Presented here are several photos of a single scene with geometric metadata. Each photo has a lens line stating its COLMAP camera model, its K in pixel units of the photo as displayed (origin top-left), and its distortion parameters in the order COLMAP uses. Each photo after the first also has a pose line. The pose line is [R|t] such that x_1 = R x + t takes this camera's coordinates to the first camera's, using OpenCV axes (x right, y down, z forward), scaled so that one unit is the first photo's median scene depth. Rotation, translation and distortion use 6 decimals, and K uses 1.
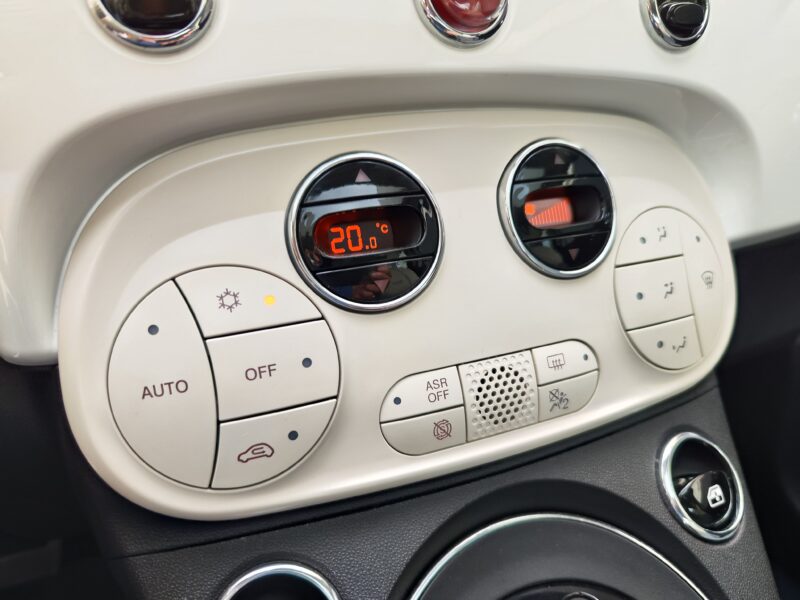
lens RADIAL K [[543.1, 0, 404.2], [0, 543.1, 290.4], [0, 0, 1]] dist [-0.007536, -0.002946]
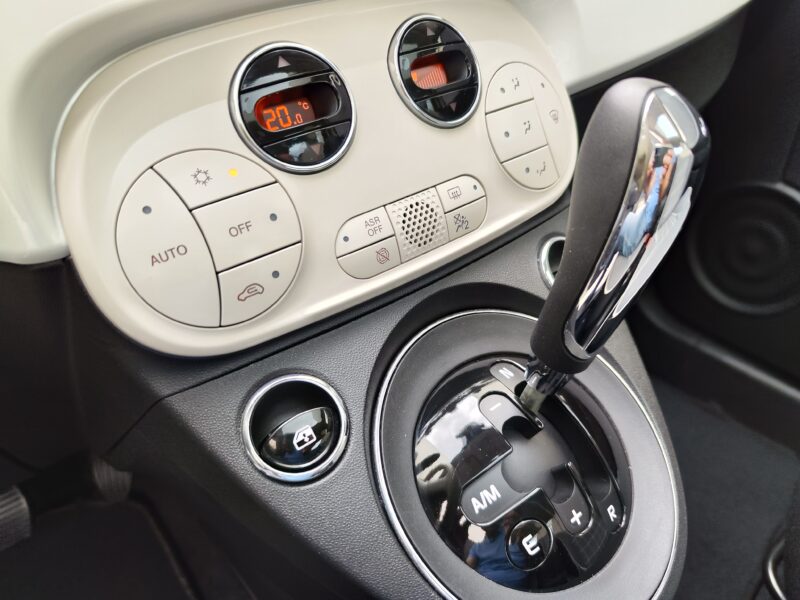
lens RADIAL K [[561.3, 0, 400.0], [0, 561.3, 300.0], [0, 0, 1]] dist [-0.005262, -0.002348]
pose [[0.959975, -0.212588, 0.182360, -0.155381], [0.182813, 0.968846, 0.167081, 0.138228], [-0.212198, -0.127055, 0.968932, -0.329242]]
